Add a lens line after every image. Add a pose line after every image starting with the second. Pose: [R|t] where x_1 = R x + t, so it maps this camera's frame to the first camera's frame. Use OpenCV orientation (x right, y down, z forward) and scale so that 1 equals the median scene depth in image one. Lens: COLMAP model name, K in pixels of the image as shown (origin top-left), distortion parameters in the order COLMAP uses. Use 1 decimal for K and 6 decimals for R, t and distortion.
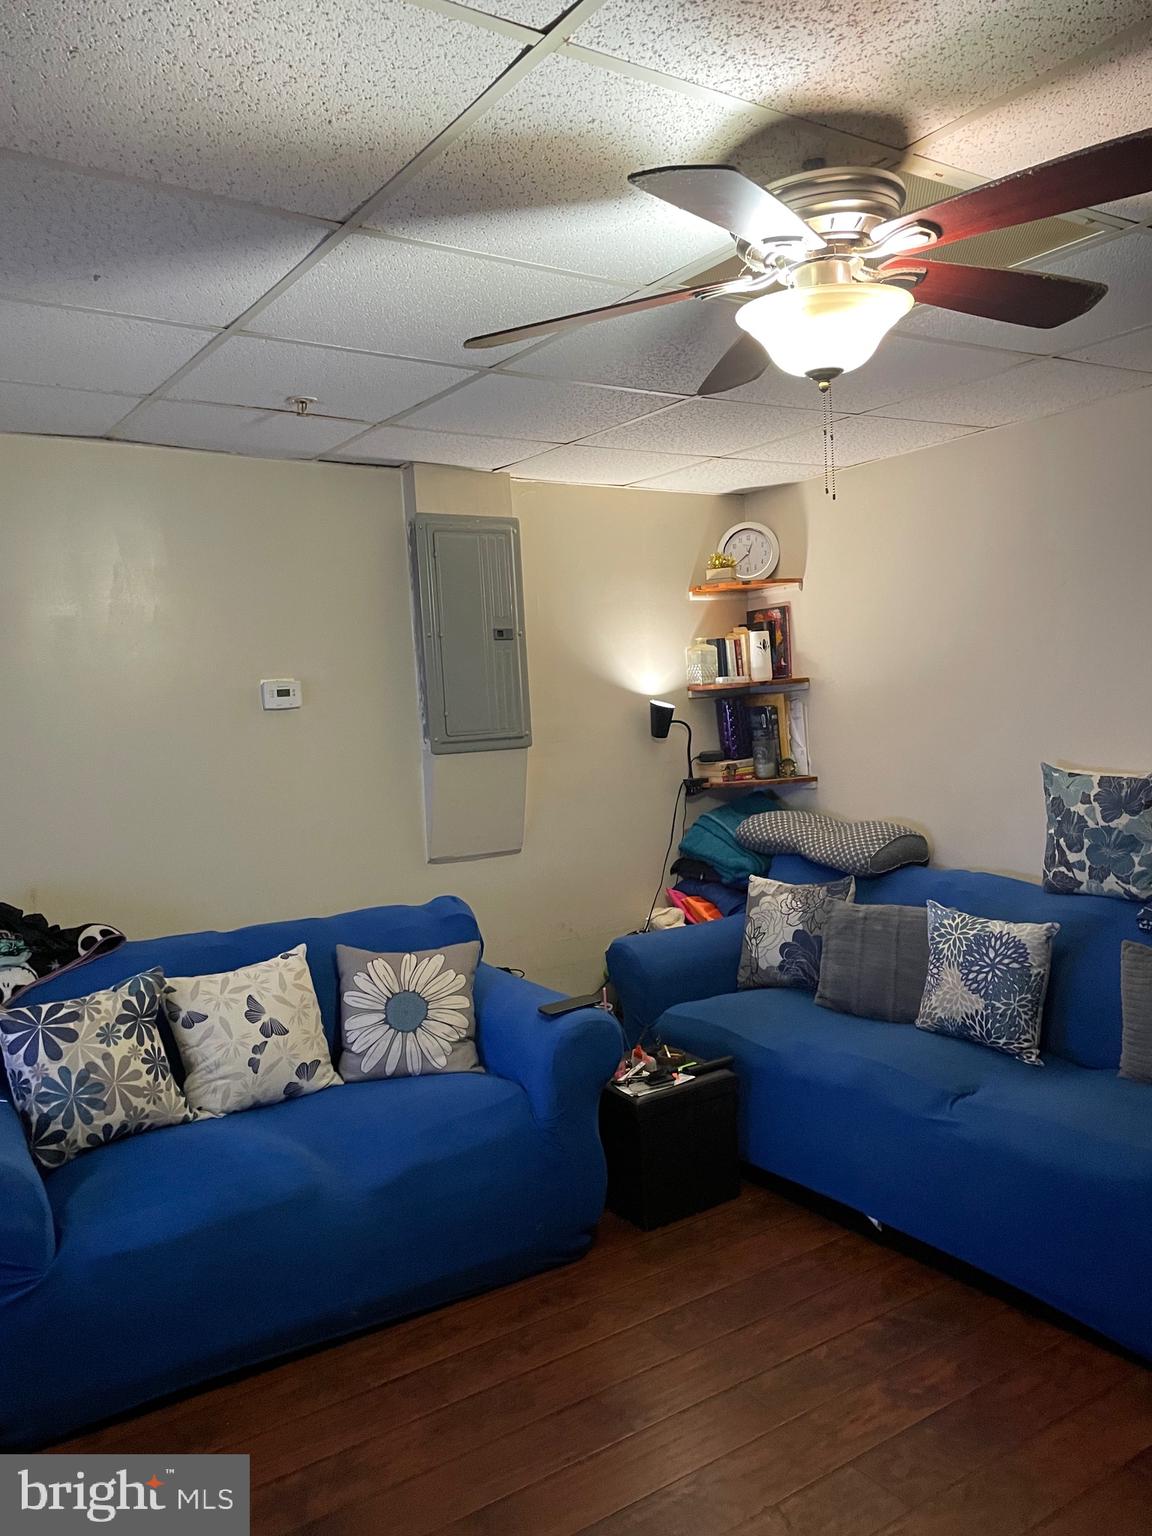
lens RADIAL K [[1159.1, 0, 576.0], [0, 1159.1, 768.0], [0, 0, 1]] dist [0.091183, -0.131246]
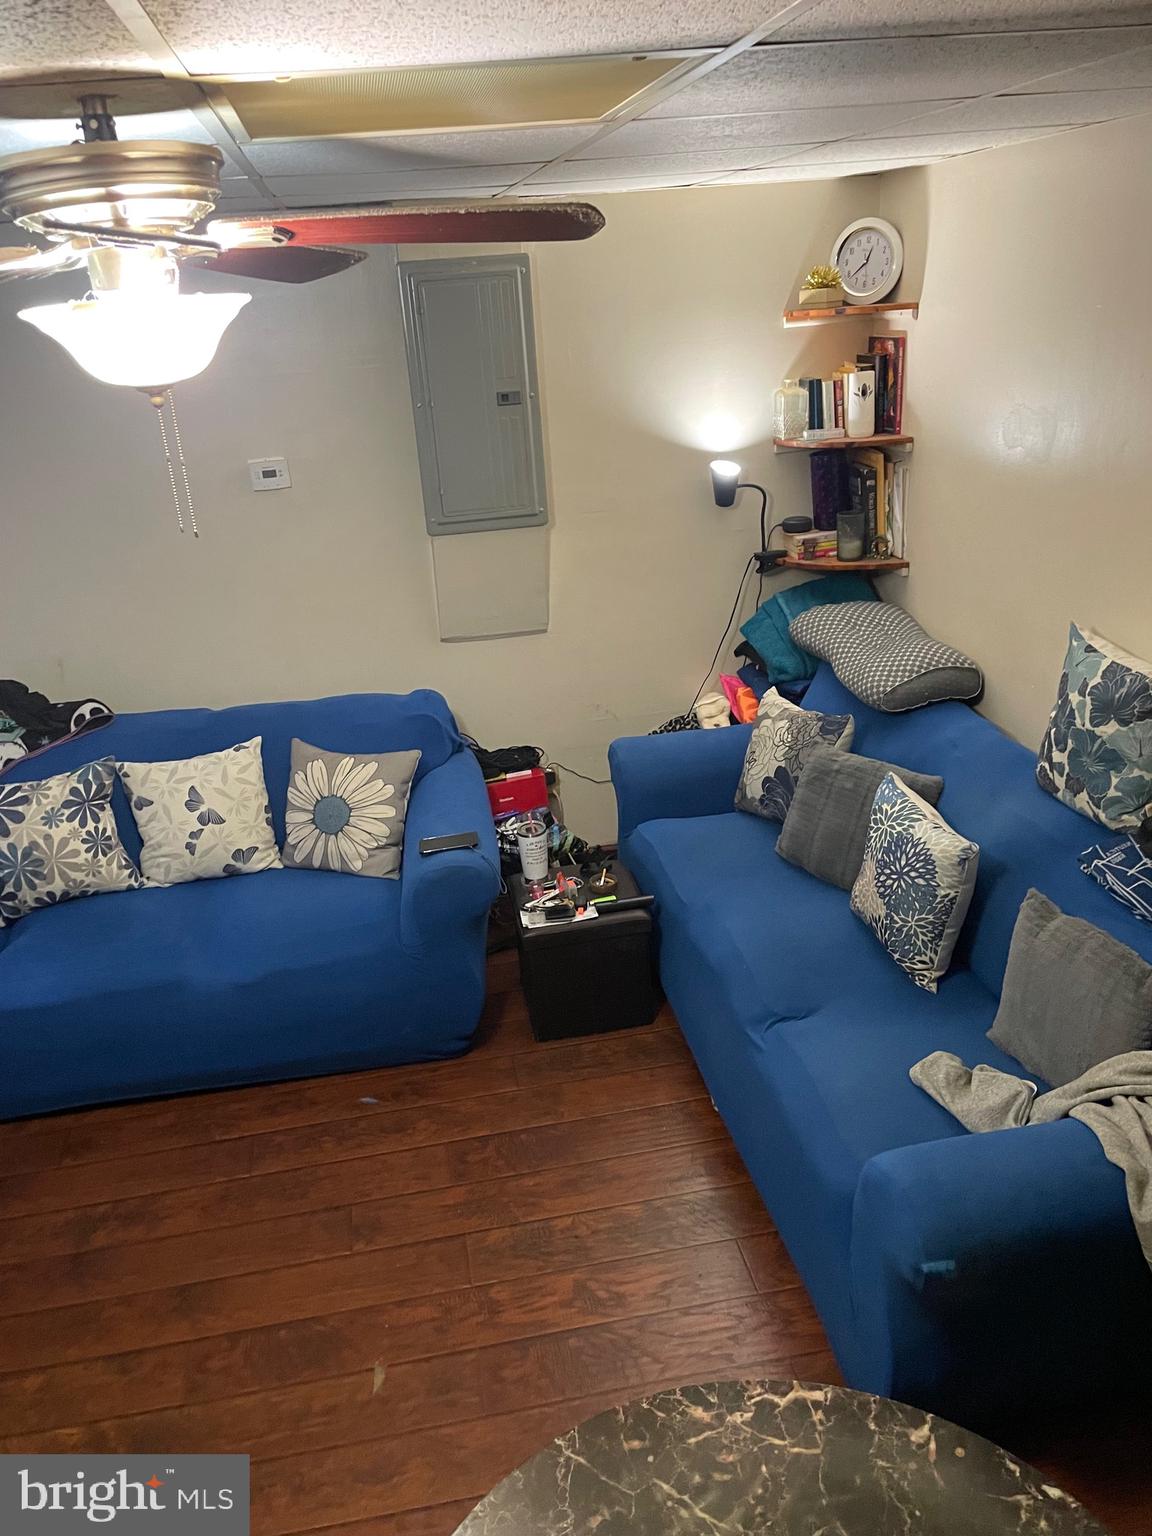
lens RADIAL K [[1159.1, 0, 576.0], [0, 1159.1, 768.0], [0, 0, 1]] dist [0.091183, -0.131246]
pose [[0.911331, 0.148407, -0.383994, 0.461911], [-0.001739, 0.934140, 0.356903, -0.211788], [0.411672, -0.324589, 0.851568, 0.202174]]
